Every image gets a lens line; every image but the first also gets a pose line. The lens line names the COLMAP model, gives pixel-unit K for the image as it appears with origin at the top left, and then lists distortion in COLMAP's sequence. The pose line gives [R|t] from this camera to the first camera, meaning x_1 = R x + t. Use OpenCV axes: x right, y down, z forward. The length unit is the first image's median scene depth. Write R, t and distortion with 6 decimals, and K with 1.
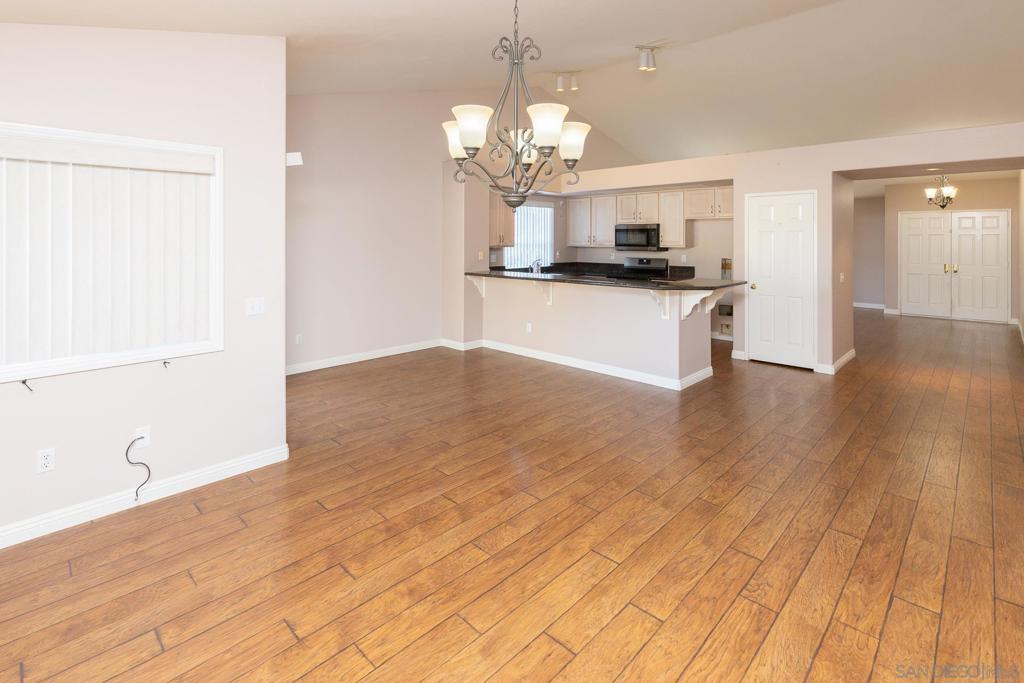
lens RADIAL K [[475.8, 0, 495.4], [0, 475.8, 284.2], [0, 0, 1]] dist [0.002472, 0.002071]
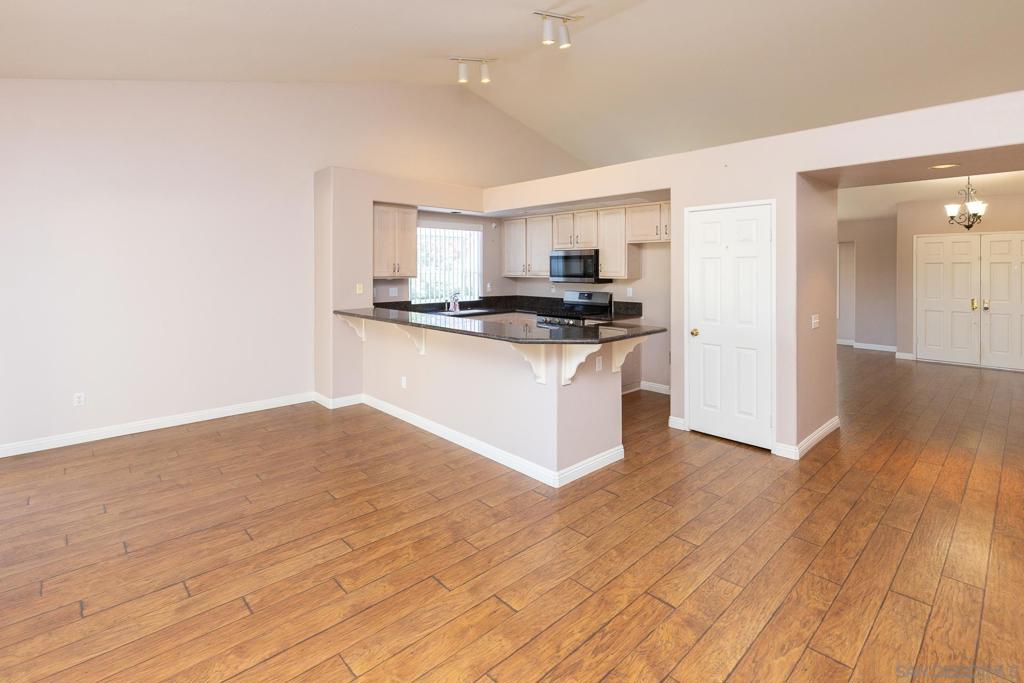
lens RADIAL K [[475.8, 0, 486.8], [0, 475.8, 312.5], [0, 0, 1]] dist [0.002472, 0.002071]
pose [[0.998861, 0.004123, -0.047542, 0.251123], [-0.004185, 0.999990, -0.001217, -0.023157], [0.047537, 0.001415, 0.998868, 0.241653]]
